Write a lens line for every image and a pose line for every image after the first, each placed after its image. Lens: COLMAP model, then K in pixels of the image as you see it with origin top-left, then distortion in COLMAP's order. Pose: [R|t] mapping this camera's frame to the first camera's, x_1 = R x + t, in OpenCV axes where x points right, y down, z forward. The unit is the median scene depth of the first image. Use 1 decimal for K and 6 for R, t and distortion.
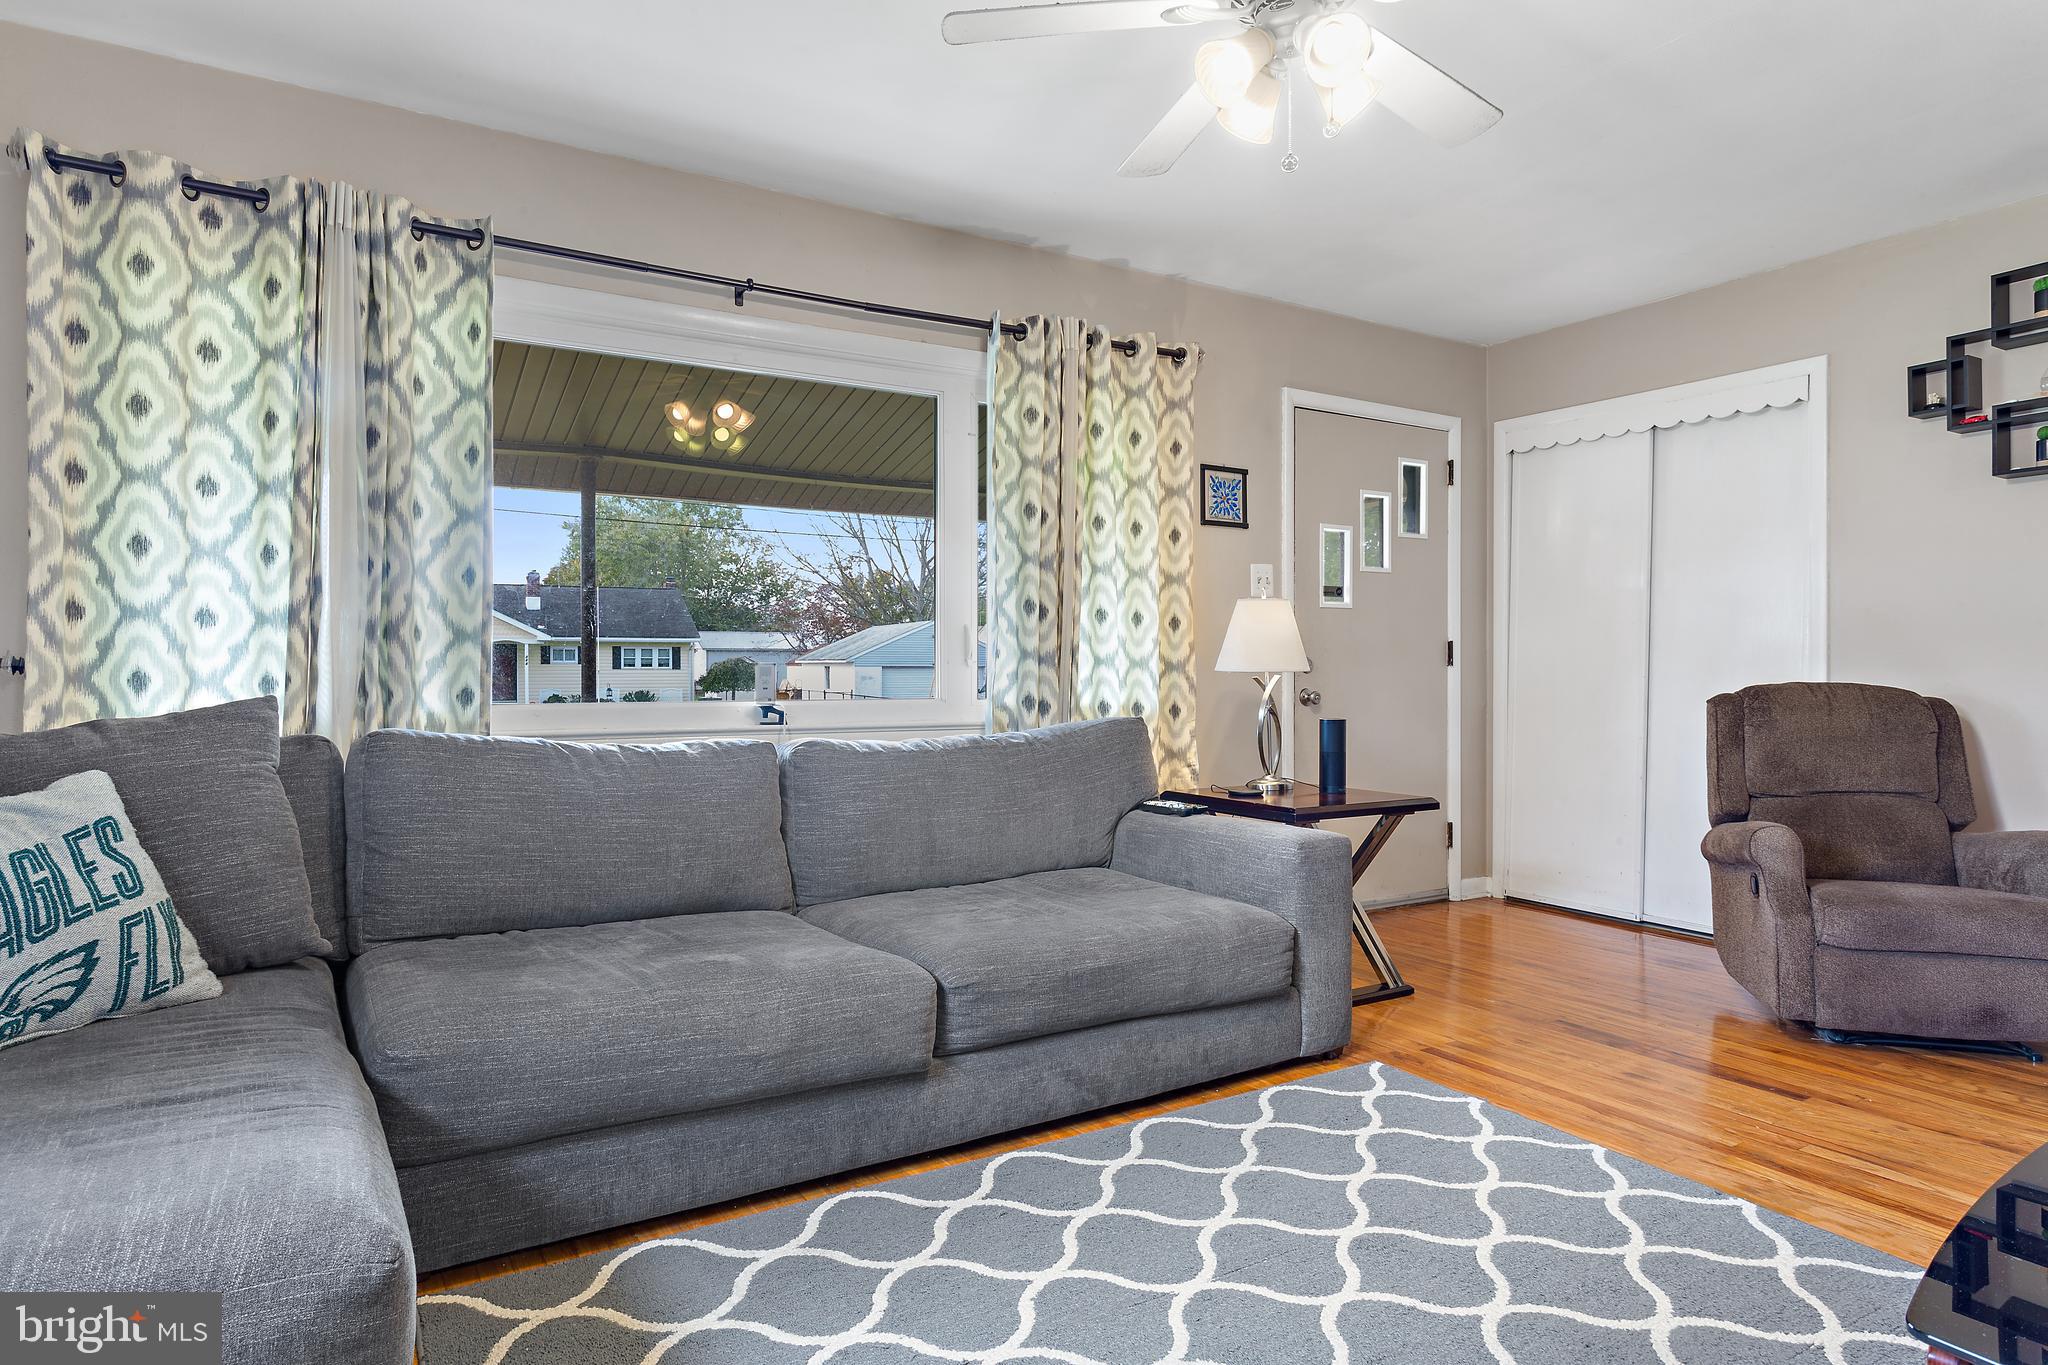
lens RADIAL K [[1176.5, 0, 1015.3], [0, 1176.5, 669.4], [0, 0, 1]] dist [-0.011185, 0.009251]
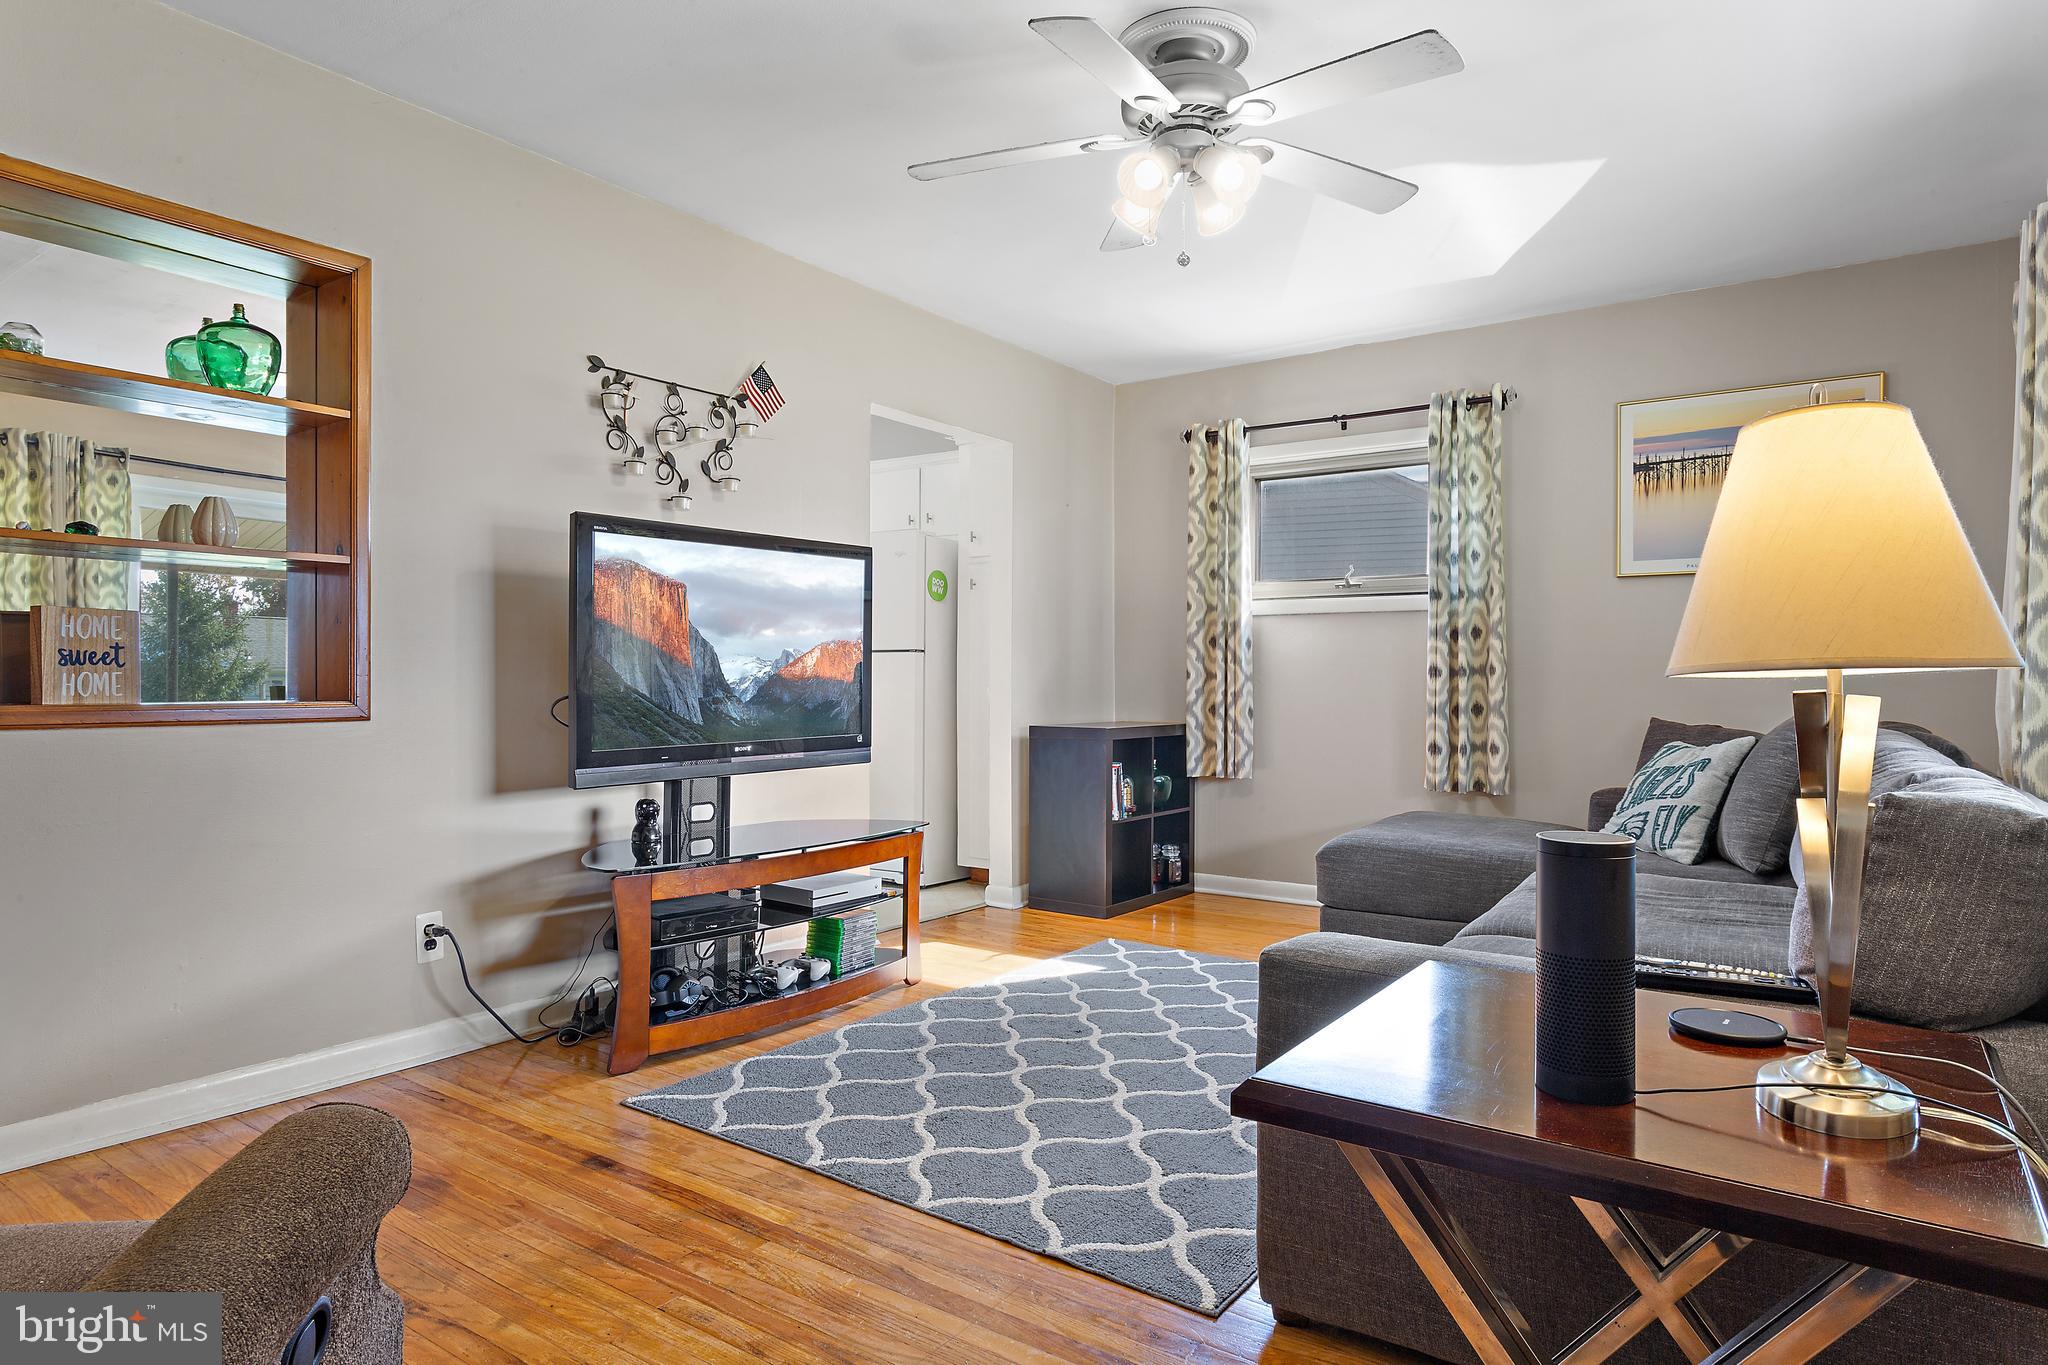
lens RADIAL K [[1176.5, 0, 1011.0], [0, 1176.5, 681.8], [0, 0, 1]] dist [-0.011185, 0.009251]
pose [[-0.919713, -0.001617, -0.392589, 0.749317], [-0.003023, 0.999991, 0.002963, 0.001754], [0.392581, 0.003912, -0.919709, 1.760677]]
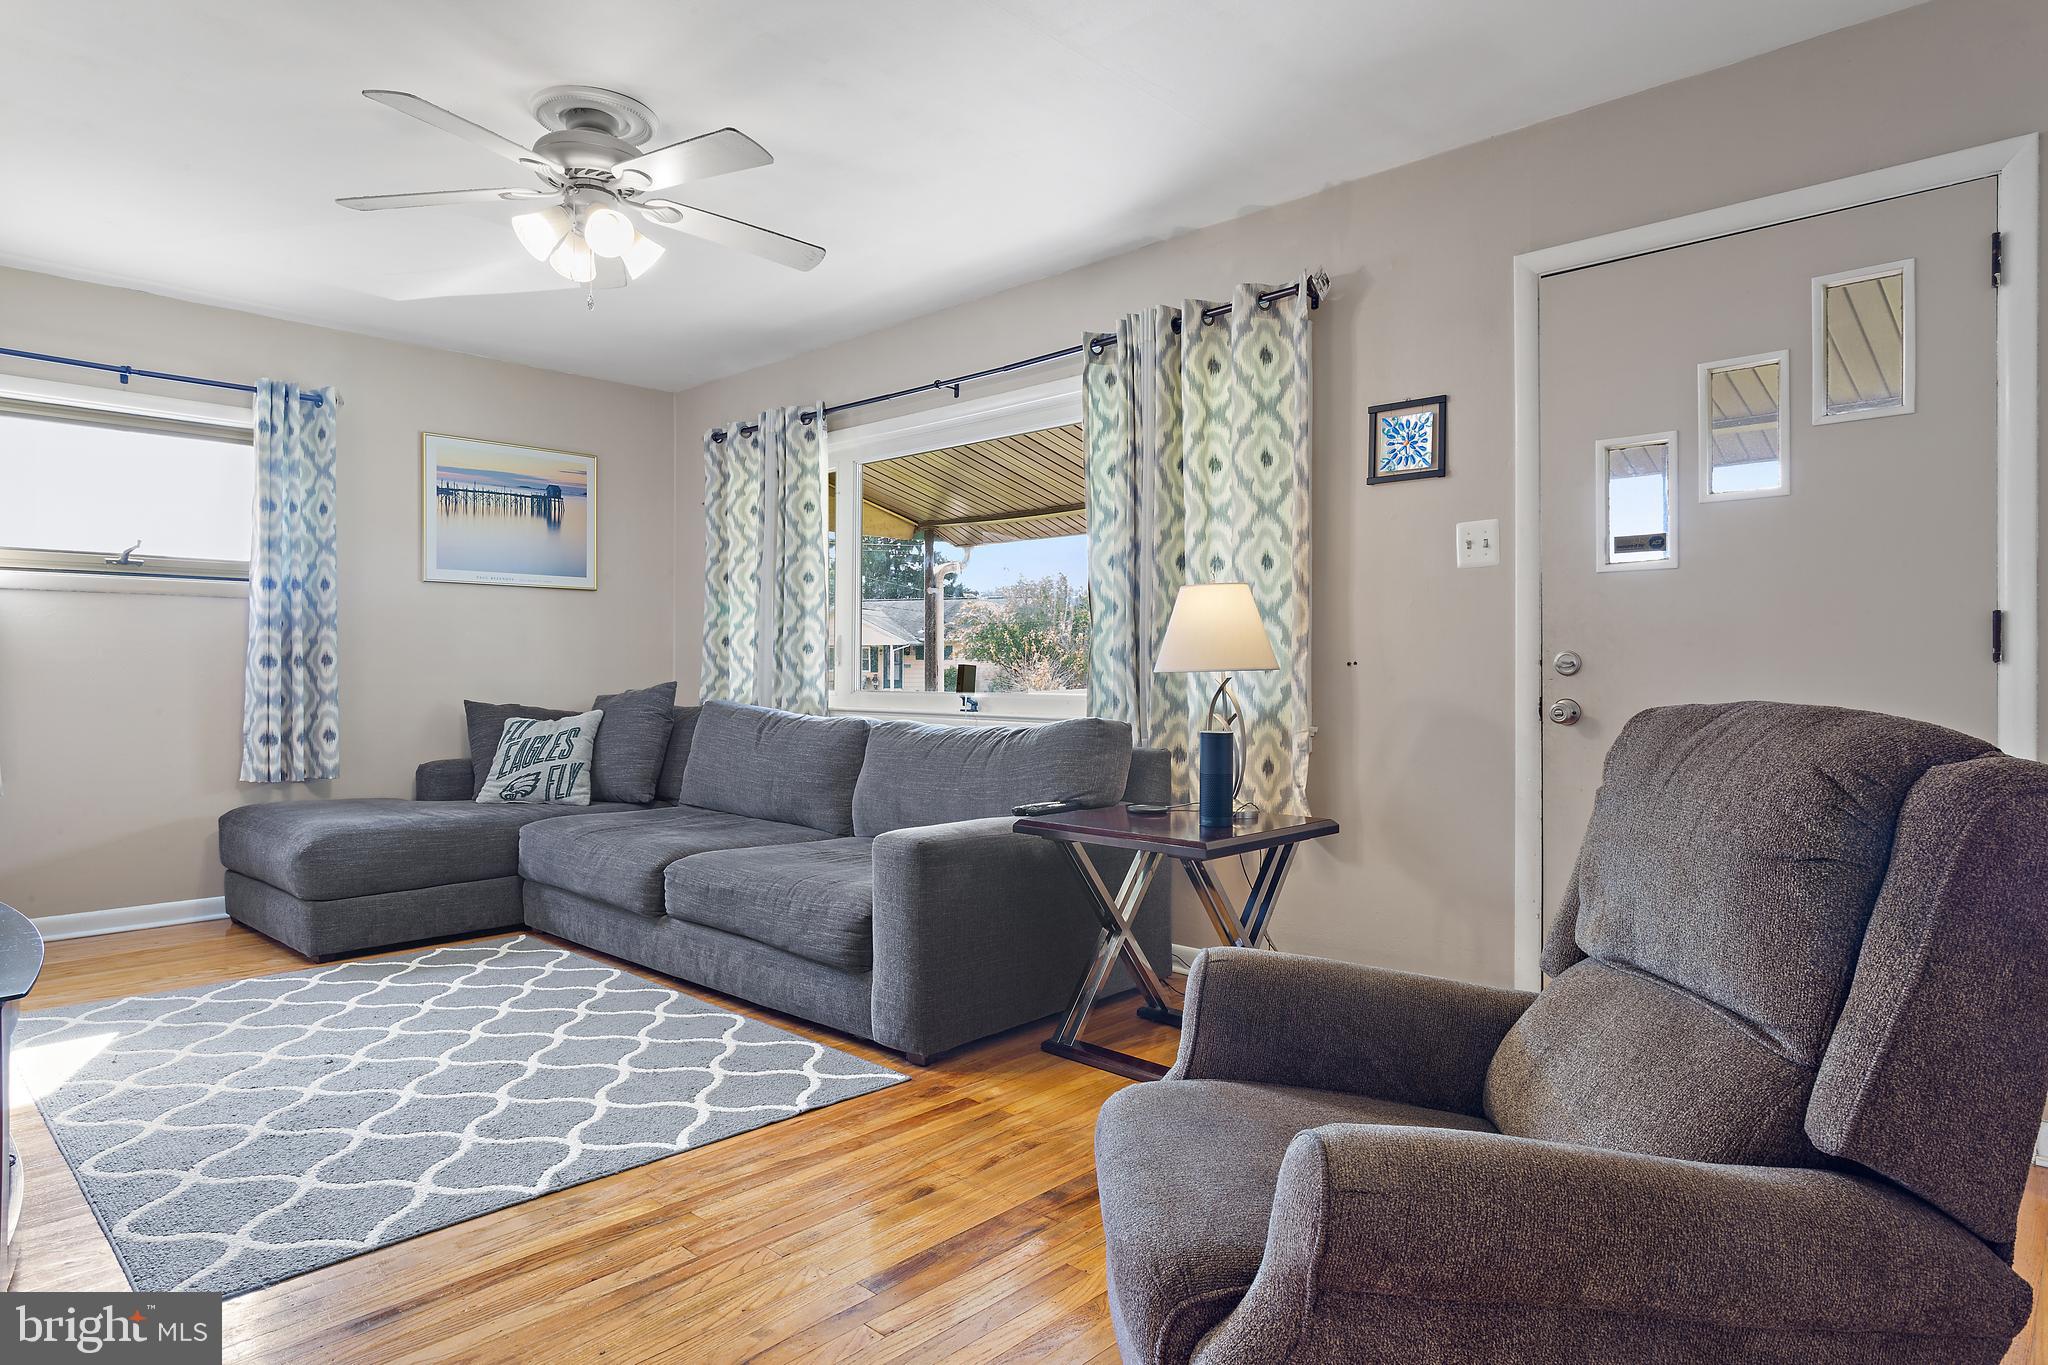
lens RADIAL K [[1176.5, 0, 986.1], [0, 1176.5, 668.4], [0, 0, 1]] dist [-0.011185, 0.009251]
pose [[0.244792, -0.001058, -0.969575, 1.449435], [-0.001410, 0.999998, -0.001447, 0.001557], [0.969575, 0.001721, 0.244790, 0.954568]]
